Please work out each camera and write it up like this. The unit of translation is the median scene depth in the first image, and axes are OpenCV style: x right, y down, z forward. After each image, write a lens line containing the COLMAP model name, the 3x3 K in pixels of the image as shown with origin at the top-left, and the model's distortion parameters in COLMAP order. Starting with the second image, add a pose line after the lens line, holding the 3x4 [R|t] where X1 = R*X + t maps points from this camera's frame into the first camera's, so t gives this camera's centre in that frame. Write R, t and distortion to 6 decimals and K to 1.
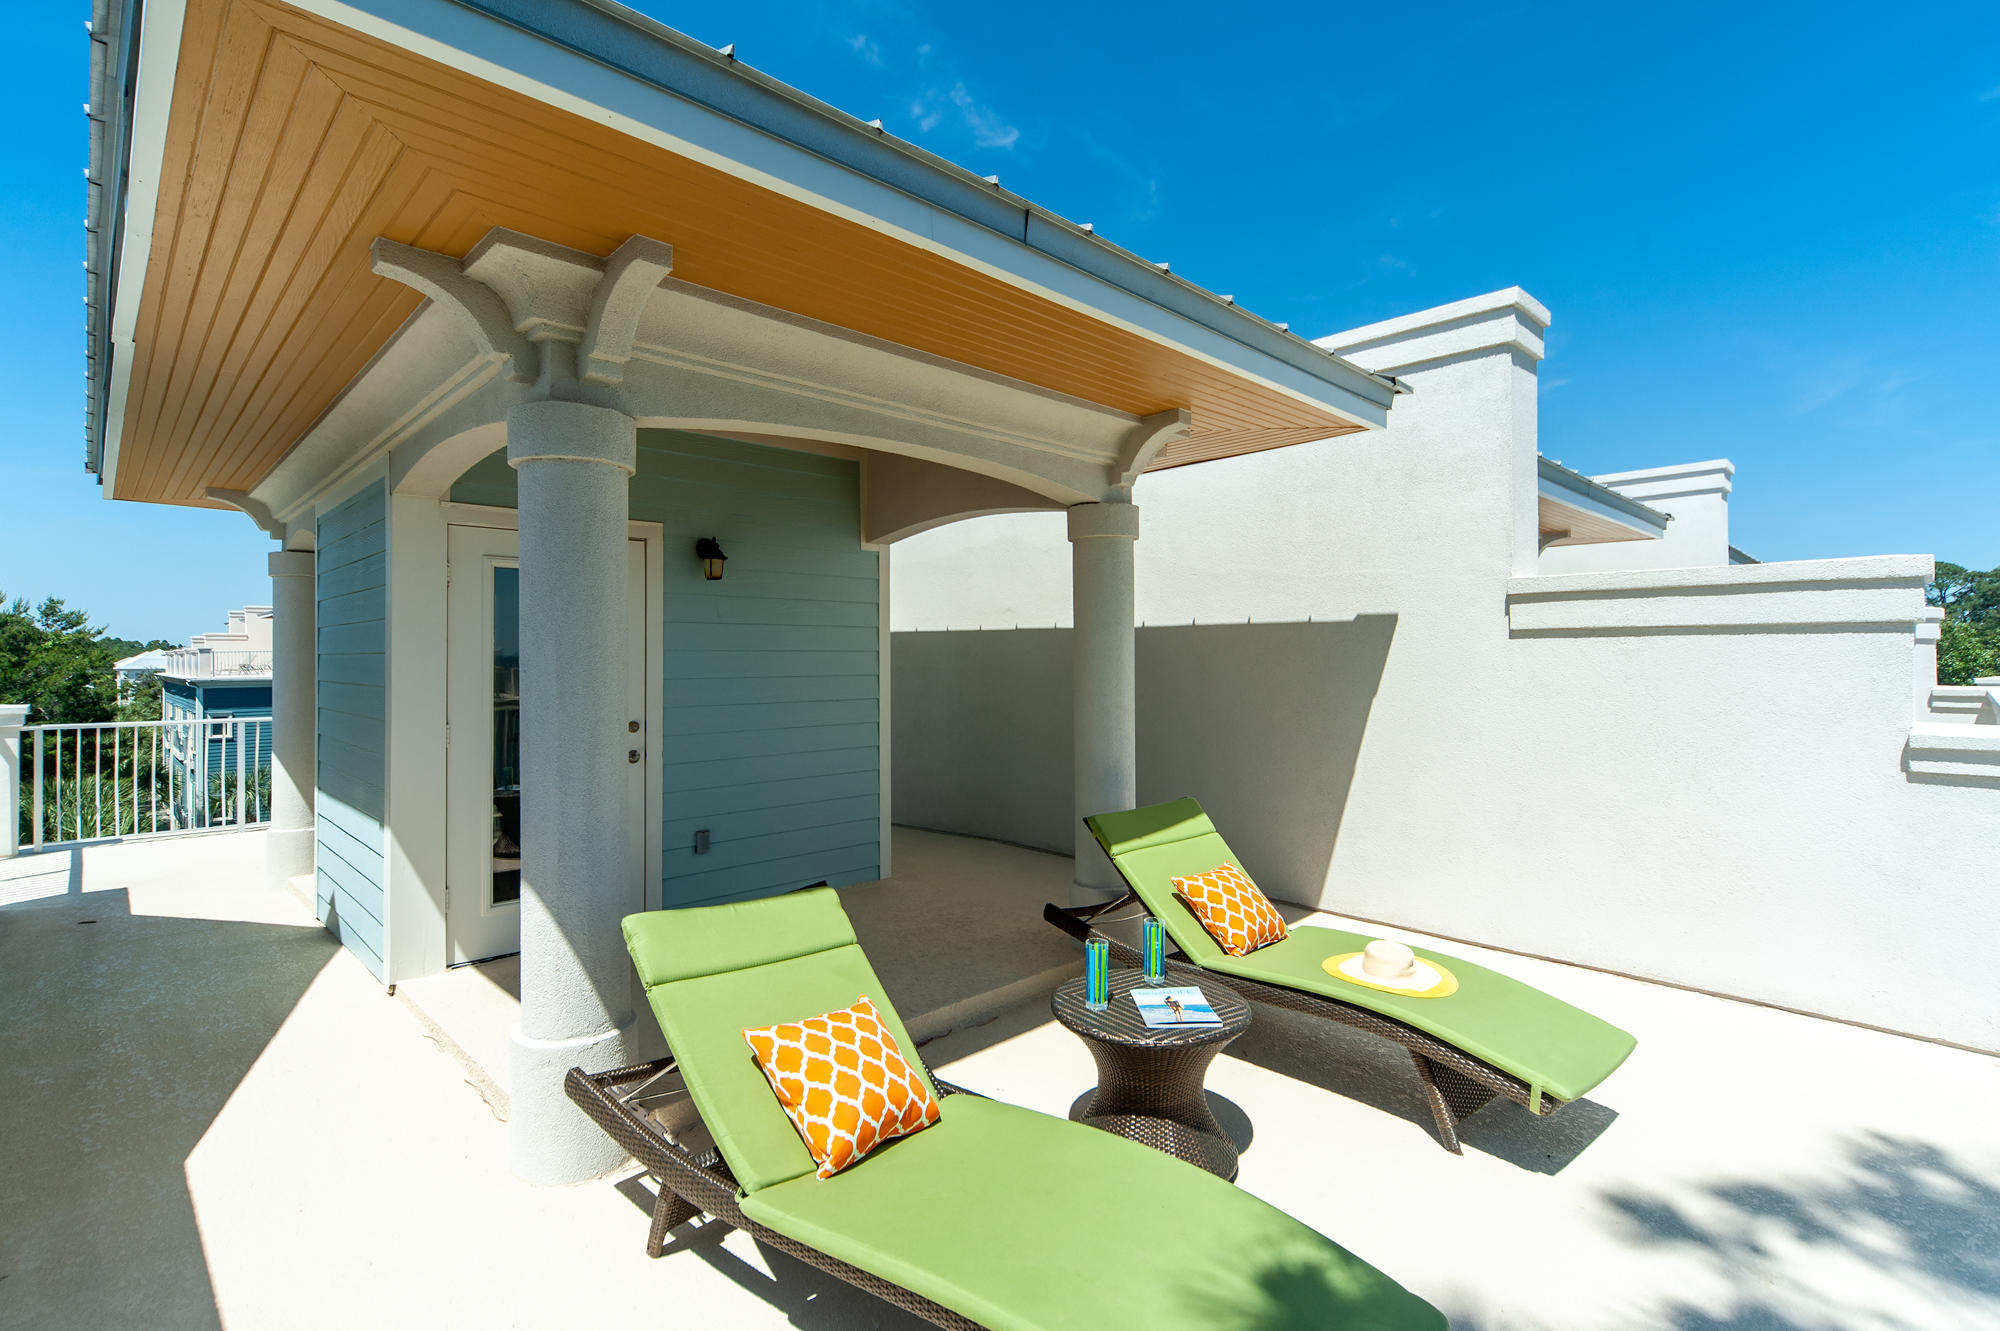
lens RADIAL K [[921.4, 0, 999.9], [0, 921.4, 654.4], [0, 0, 1]] dist [-0.000077, 0.000163]
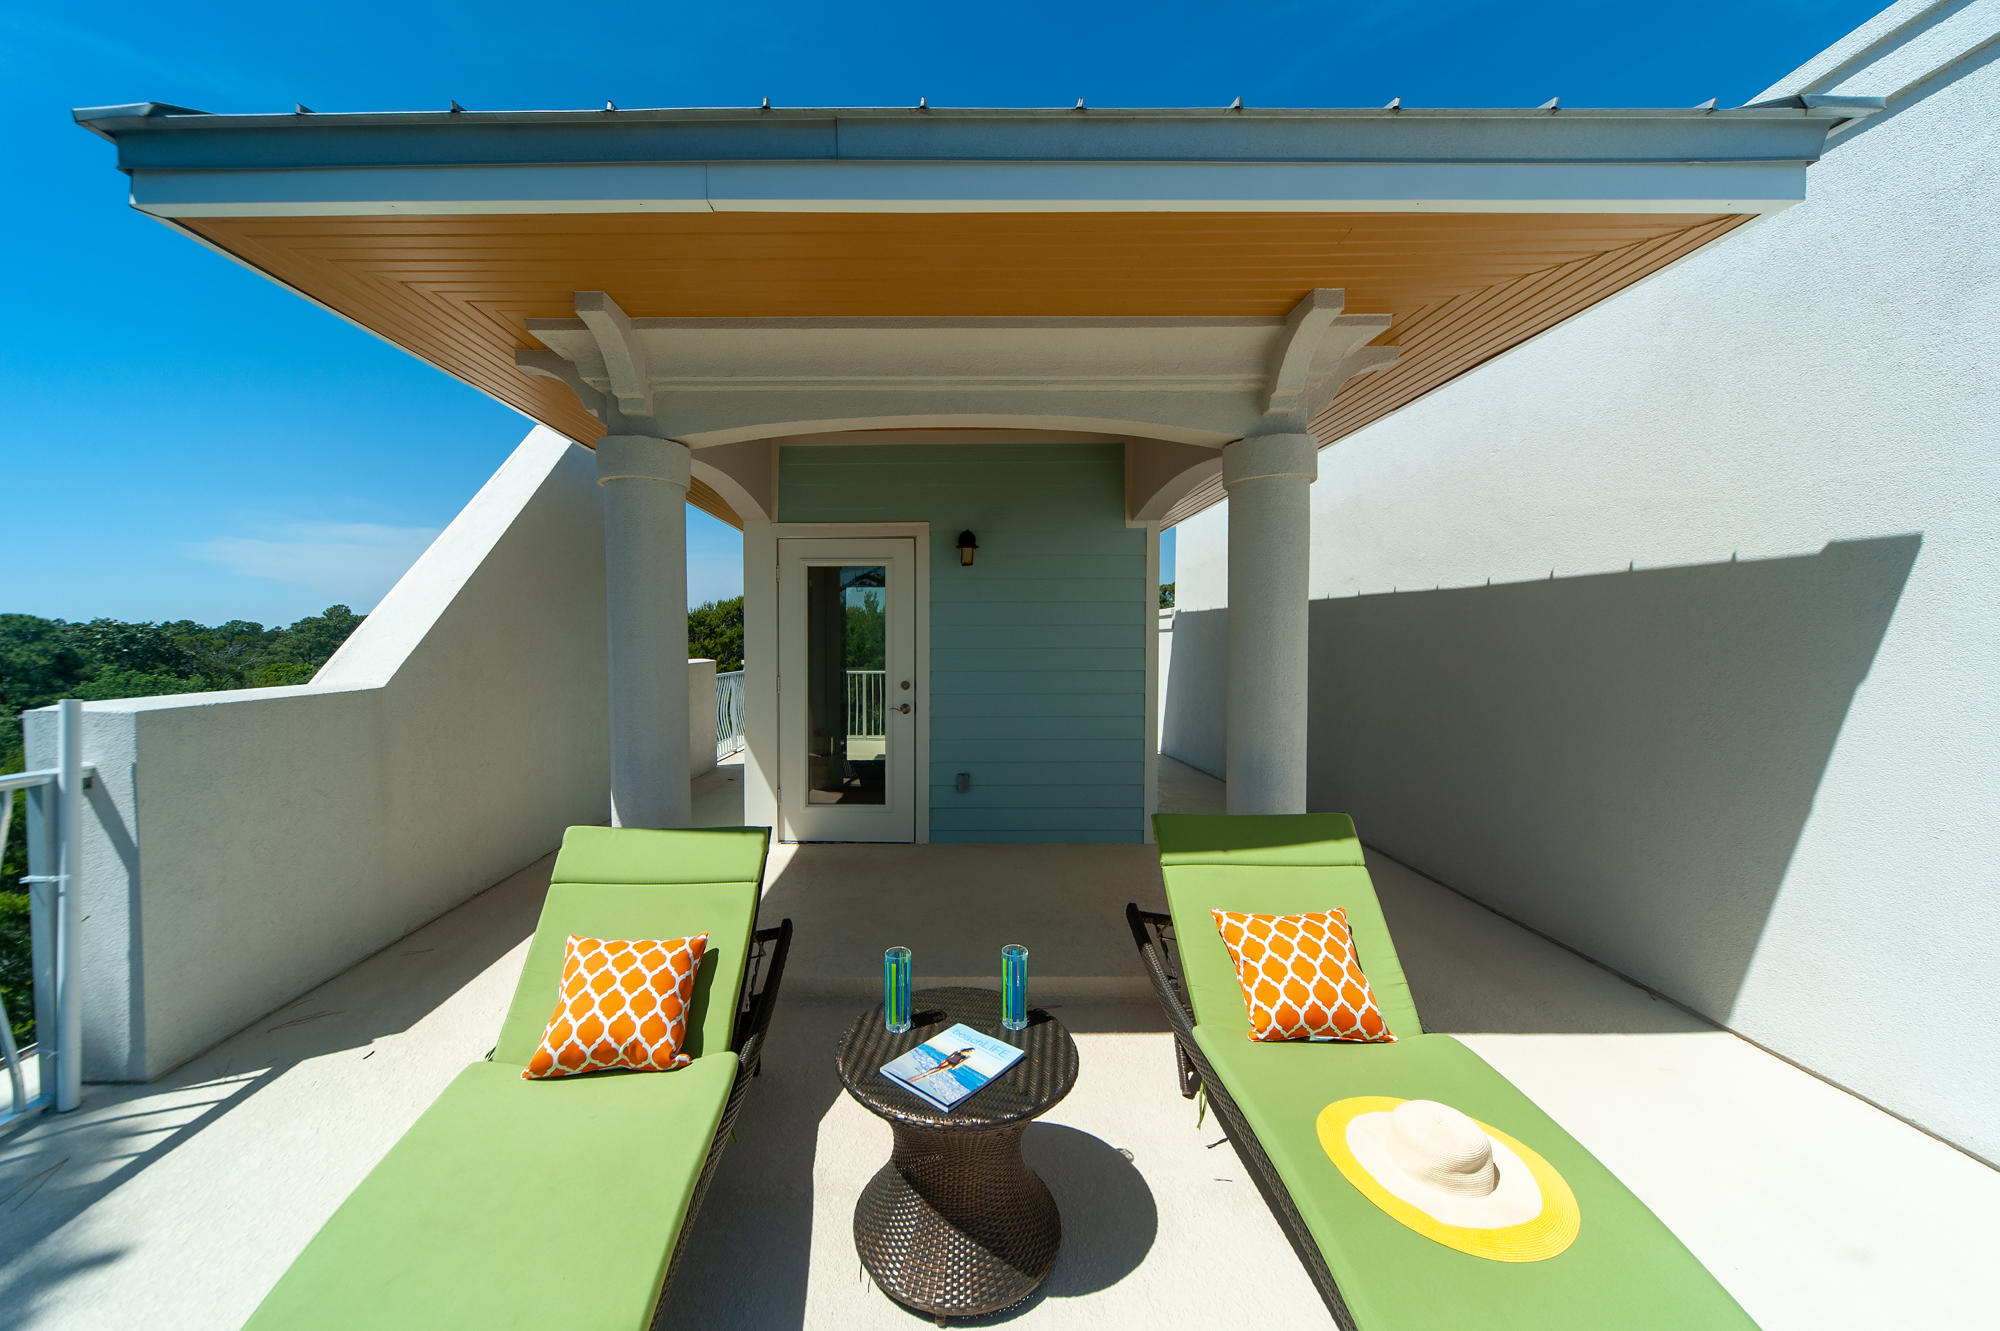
lens RADIAL K [[734.8, 0, 998.2], [0, 734.8, 668.4], [0, 0, 1]] dist [0.000043, -0.000080]
pose [[0.714659, 0.030716, -0.698798, 0.472635], [0.002102, 0.998937, 0.046057, 0.009750], [0.699469, -0.034384, 0.713835, 0.426093]]
